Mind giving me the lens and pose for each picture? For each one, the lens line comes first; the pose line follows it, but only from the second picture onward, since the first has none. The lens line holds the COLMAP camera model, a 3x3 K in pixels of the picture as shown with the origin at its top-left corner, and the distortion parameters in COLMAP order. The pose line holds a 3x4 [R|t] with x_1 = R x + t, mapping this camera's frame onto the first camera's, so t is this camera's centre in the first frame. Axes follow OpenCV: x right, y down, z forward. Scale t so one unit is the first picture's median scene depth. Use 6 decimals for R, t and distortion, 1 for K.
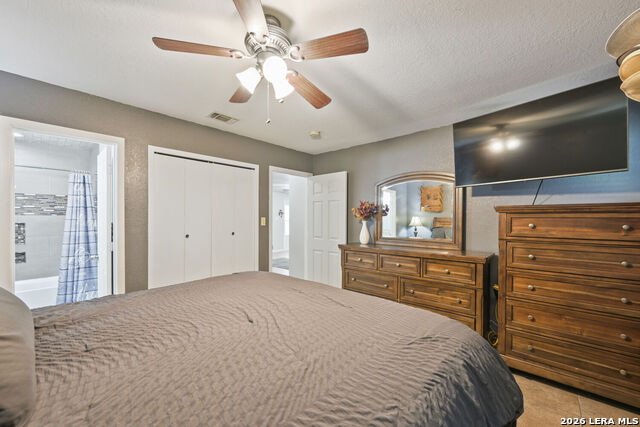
lens RADIAL K [[254.0, 0, 321.1], [0, 254.0, 215.5], [0, 0, 1]] dist [0.000471, 0.000261]
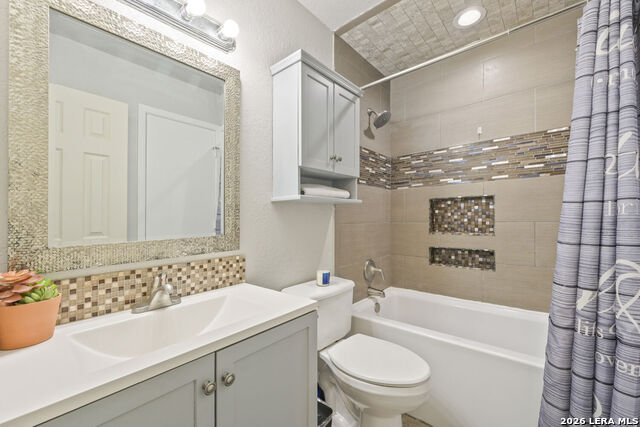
lens RADIAL K [[254.0, 0, 321.1], [0, 254.0, 215.5], [0, 0, 1]] dist [0.000471, 0.000261]
pose [[-0.002084, -0.002202, -0.999995, -0.650223], [-0.000810, 0.999997, -0.002200, 0.074580], [0.999998, 0.000805, -0.002086, 0.656091]]
